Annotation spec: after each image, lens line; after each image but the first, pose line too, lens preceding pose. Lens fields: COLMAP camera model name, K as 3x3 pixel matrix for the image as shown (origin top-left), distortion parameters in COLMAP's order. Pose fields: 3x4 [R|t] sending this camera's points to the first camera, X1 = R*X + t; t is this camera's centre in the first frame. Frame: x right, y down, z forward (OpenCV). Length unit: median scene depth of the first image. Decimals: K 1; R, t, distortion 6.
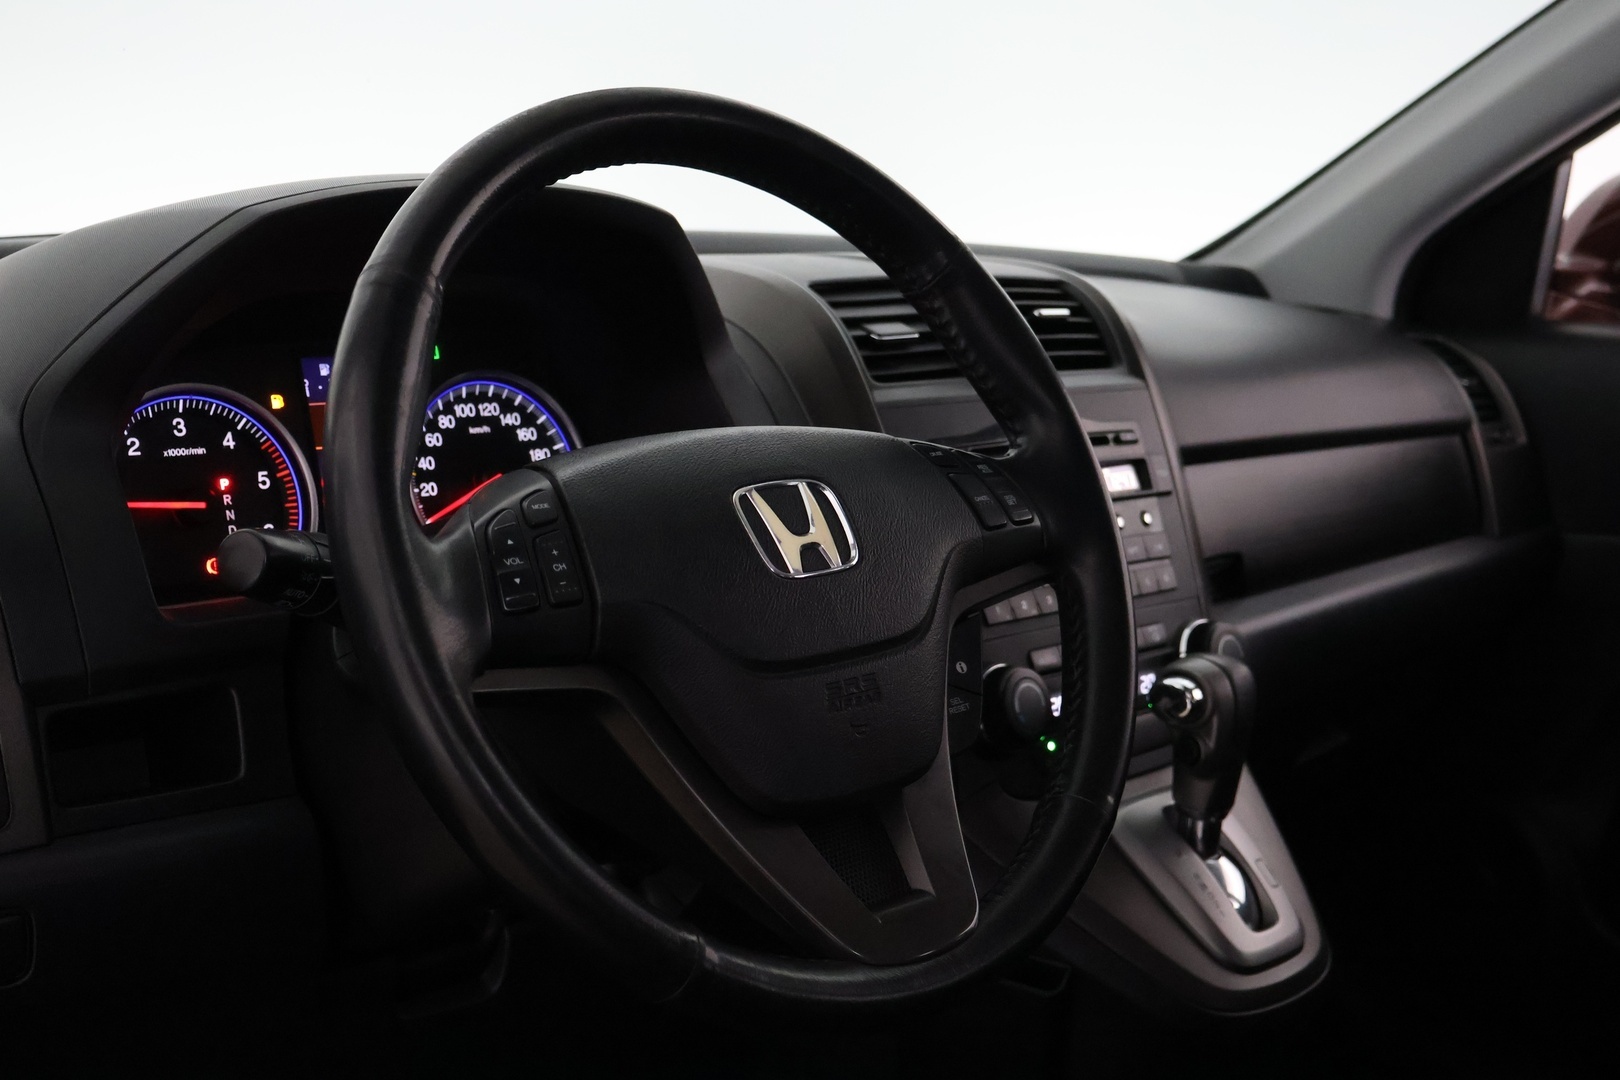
lens RADIAL K [[1956.2, 0, 805.2], [0, 1956.2, 545.4], [0, 0, 1]] dist [0.048700, 0.000000]
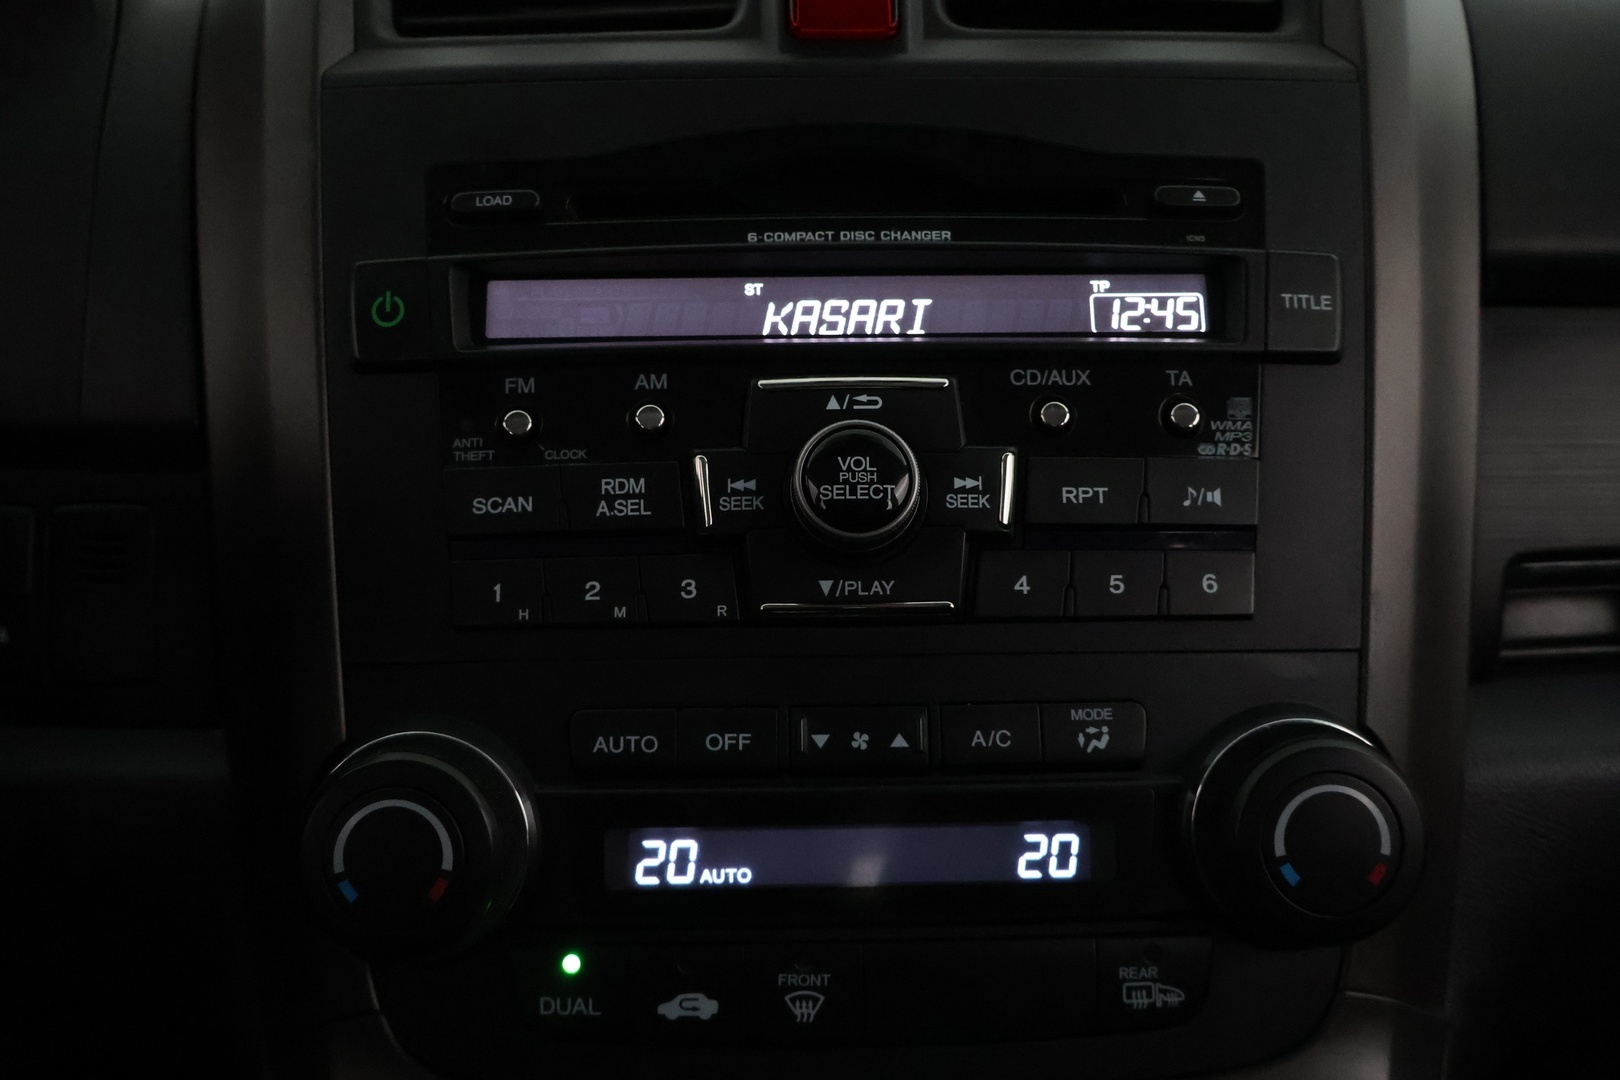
lens RADIAL K [[1371.2, 0, 802.4], [0, 1371.2, 530.3], [0, 0, 1]] dist [-0.010287, 0.029969]
pose [[0.732549, 0.142129, -0.665711, 0.338984], [-0.089235, 0.989571, 0.113079, -0.017126], [0.674840, -0.023431, 0.737592, 0.869632]]
